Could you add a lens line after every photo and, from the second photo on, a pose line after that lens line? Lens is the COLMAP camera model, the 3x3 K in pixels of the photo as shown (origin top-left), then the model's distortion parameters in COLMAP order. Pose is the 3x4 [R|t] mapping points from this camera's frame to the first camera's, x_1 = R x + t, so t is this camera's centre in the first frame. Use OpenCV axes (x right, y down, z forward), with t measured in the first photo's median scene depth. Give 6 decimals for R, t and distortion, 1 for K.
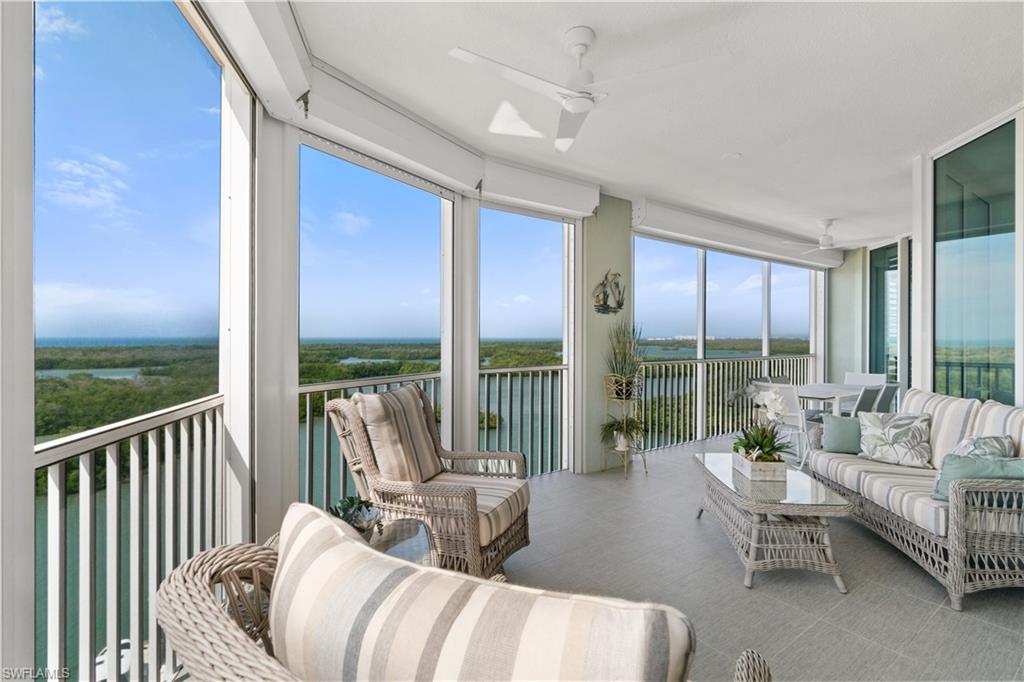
lens RADIAL K [[479.9, 0, 502.0], [0, 479.9, 337.8], [0, 0, 1]] dist [-0.011469, -0.000365]
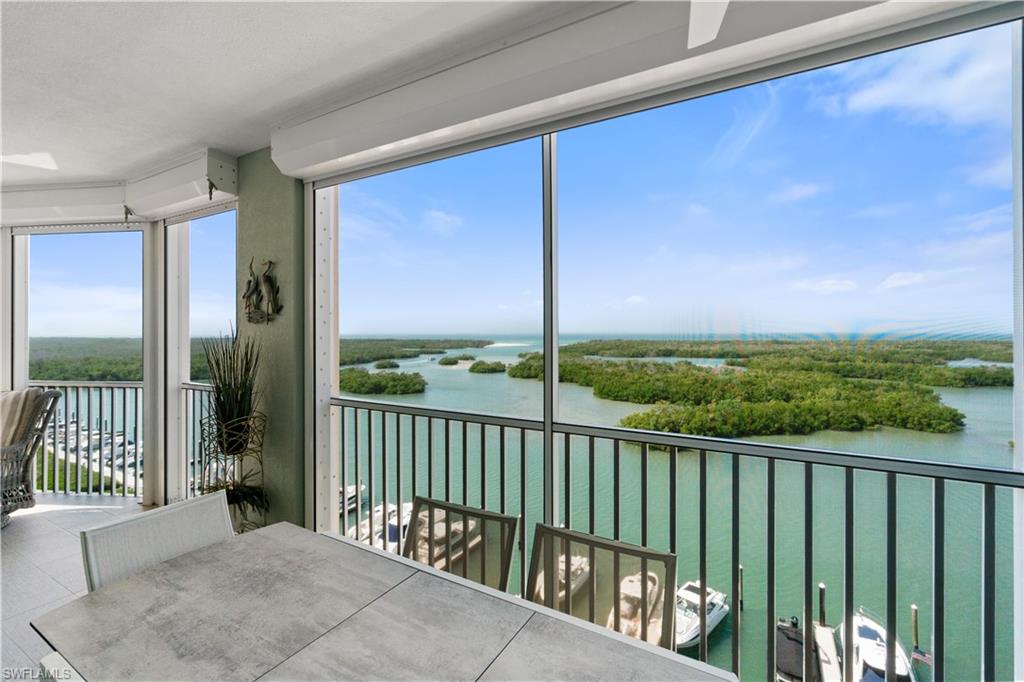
lens RADIAL K [[445.9, 0, 495.2], [0, 445.9, 332.5], [0, 0, 1]] dist [-0.008292, 0.003085]
pose [[0.422644, -0.004589, -0.906284, 1.146458], [0.002471, 0.999989, -0.003911, -0.042275], [0.906293, -0.000586, 0.422650, 1.274761]]
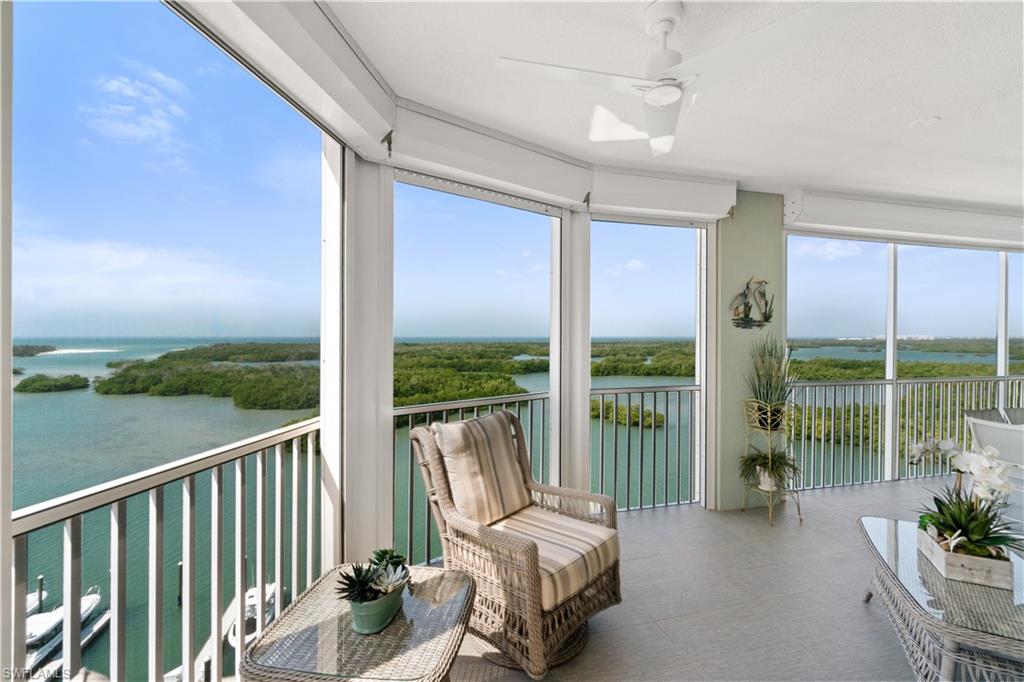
lens RADIAL K [[445.9, 0, 497.5], [0, 445.9, 336.4], [0, 0, 1]] dist [-0.008292, 0.003085]
pose [[0.935009, -0.000237, -0.354624, 0.097475], [-0.000151, 0.999999, -0.001067, -0.042544], [0.354624, 0.001051, 0.935008, 0.110084]]
